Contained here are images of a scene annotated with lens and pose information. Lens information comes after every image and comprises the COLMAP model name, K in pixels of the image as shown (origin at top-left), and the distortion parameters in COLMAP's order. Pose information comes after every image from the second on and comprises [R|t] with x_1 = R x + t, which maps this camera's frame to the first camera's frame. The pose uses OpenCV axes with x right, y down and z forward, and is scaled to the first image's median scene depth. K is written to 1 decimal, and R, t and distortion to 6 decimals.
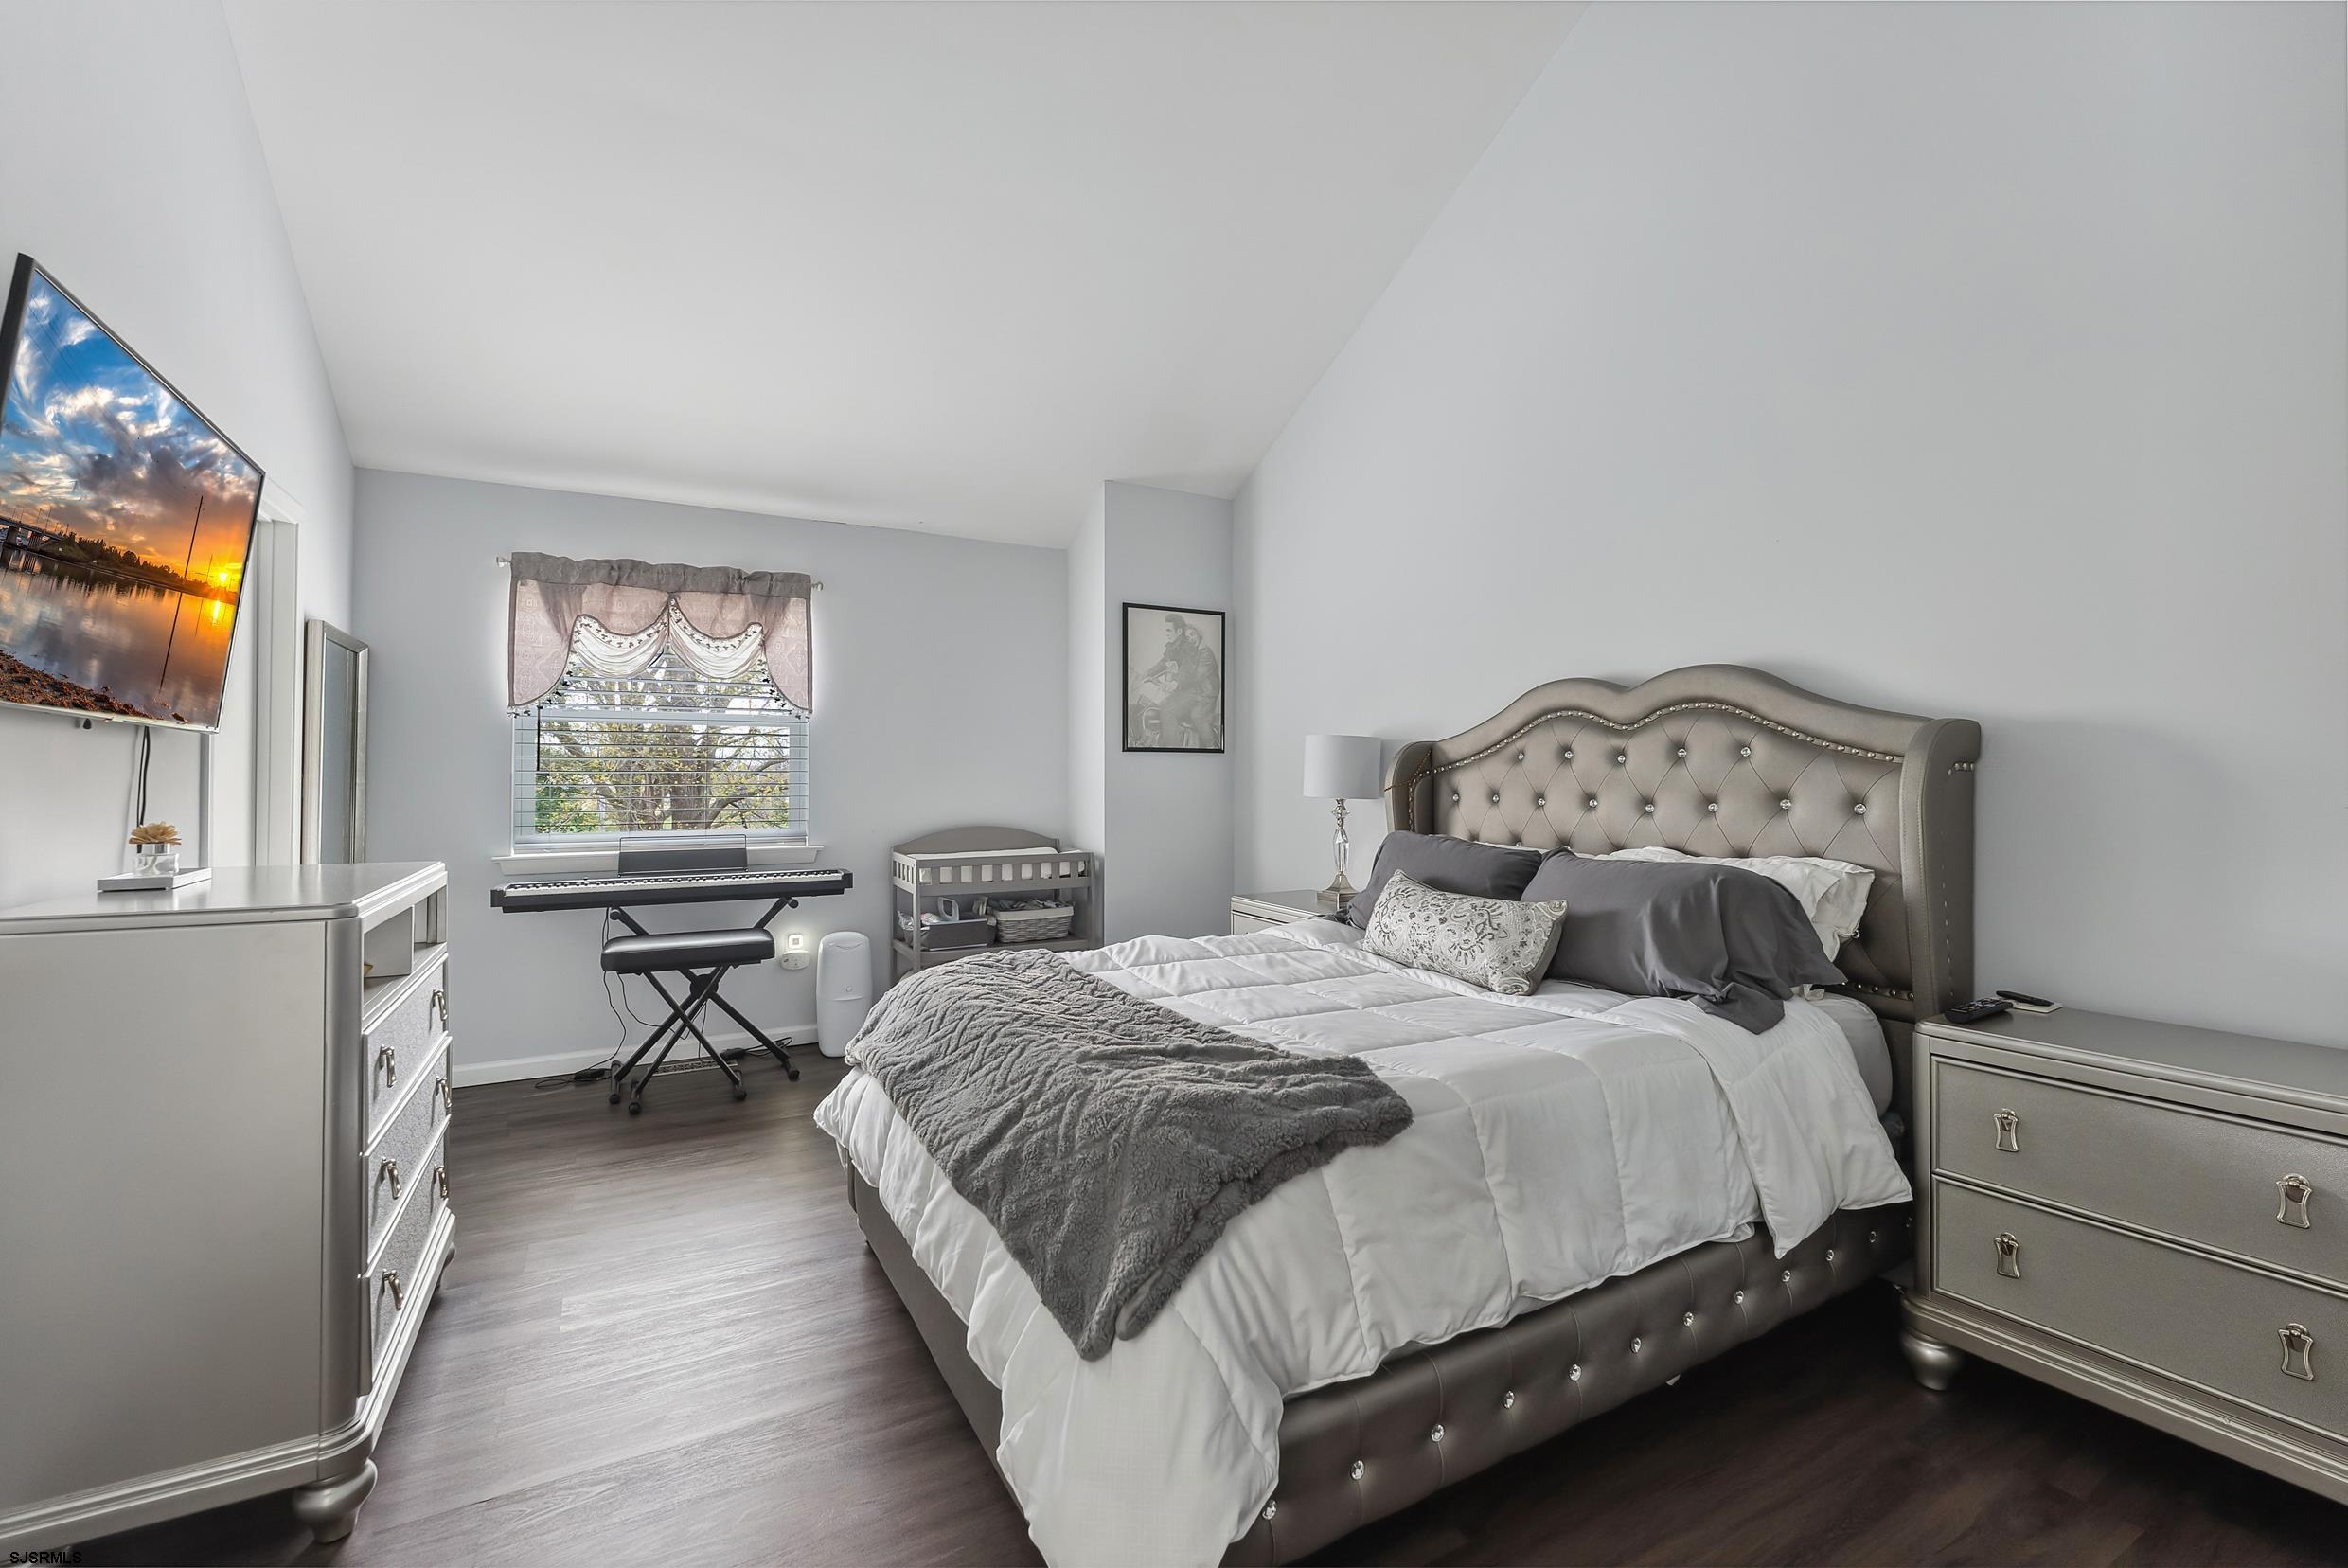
lens RADIAL K [[990.3, 0, 1173.6], [0, 990.3, 778.2], [0, 0, 1]] dist [-0.004502, -0.000584]
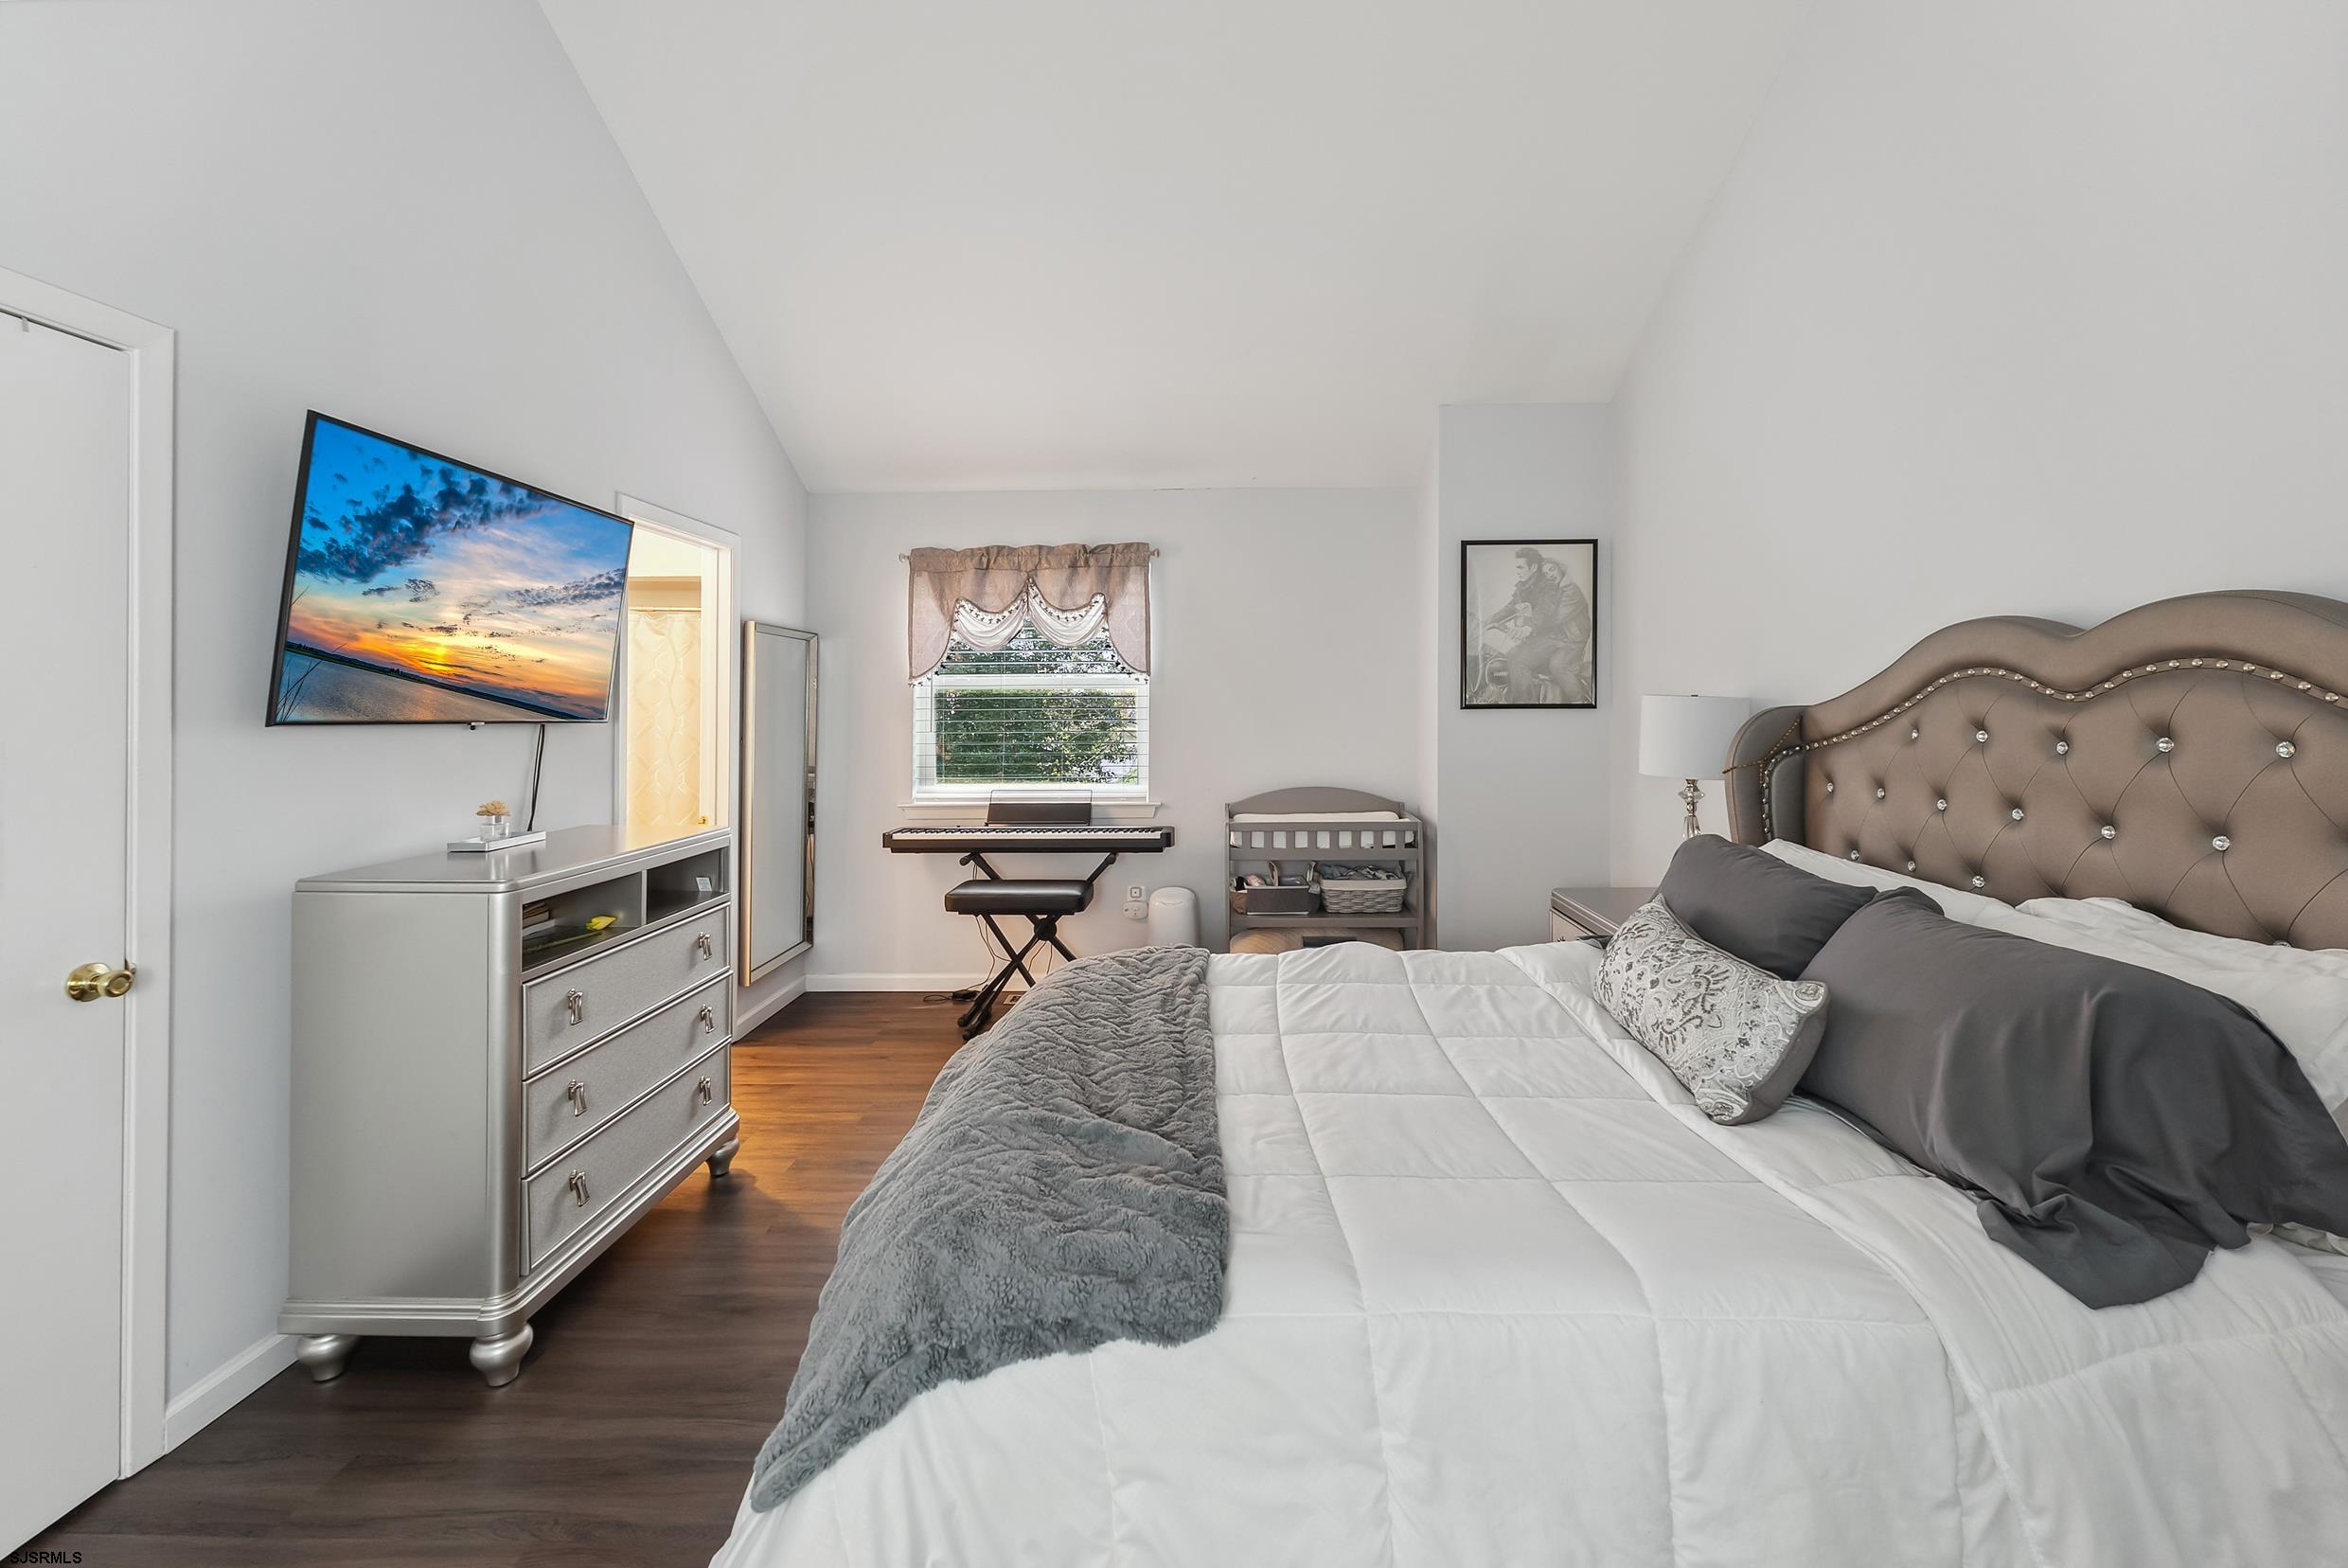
lens RADIAL K [[978.1, 0, 1187.7], [0, 978.1, 714.3], [0, 0, 1]] dist [-0.002081, 0.000068]
pose [[0.864018, -0.002111, -0.503457, 0.210033], [0.005686, 0.999968, 0.005565, -0.033754], [0.503429, -0.007671, 0.864002, 0.143392]]
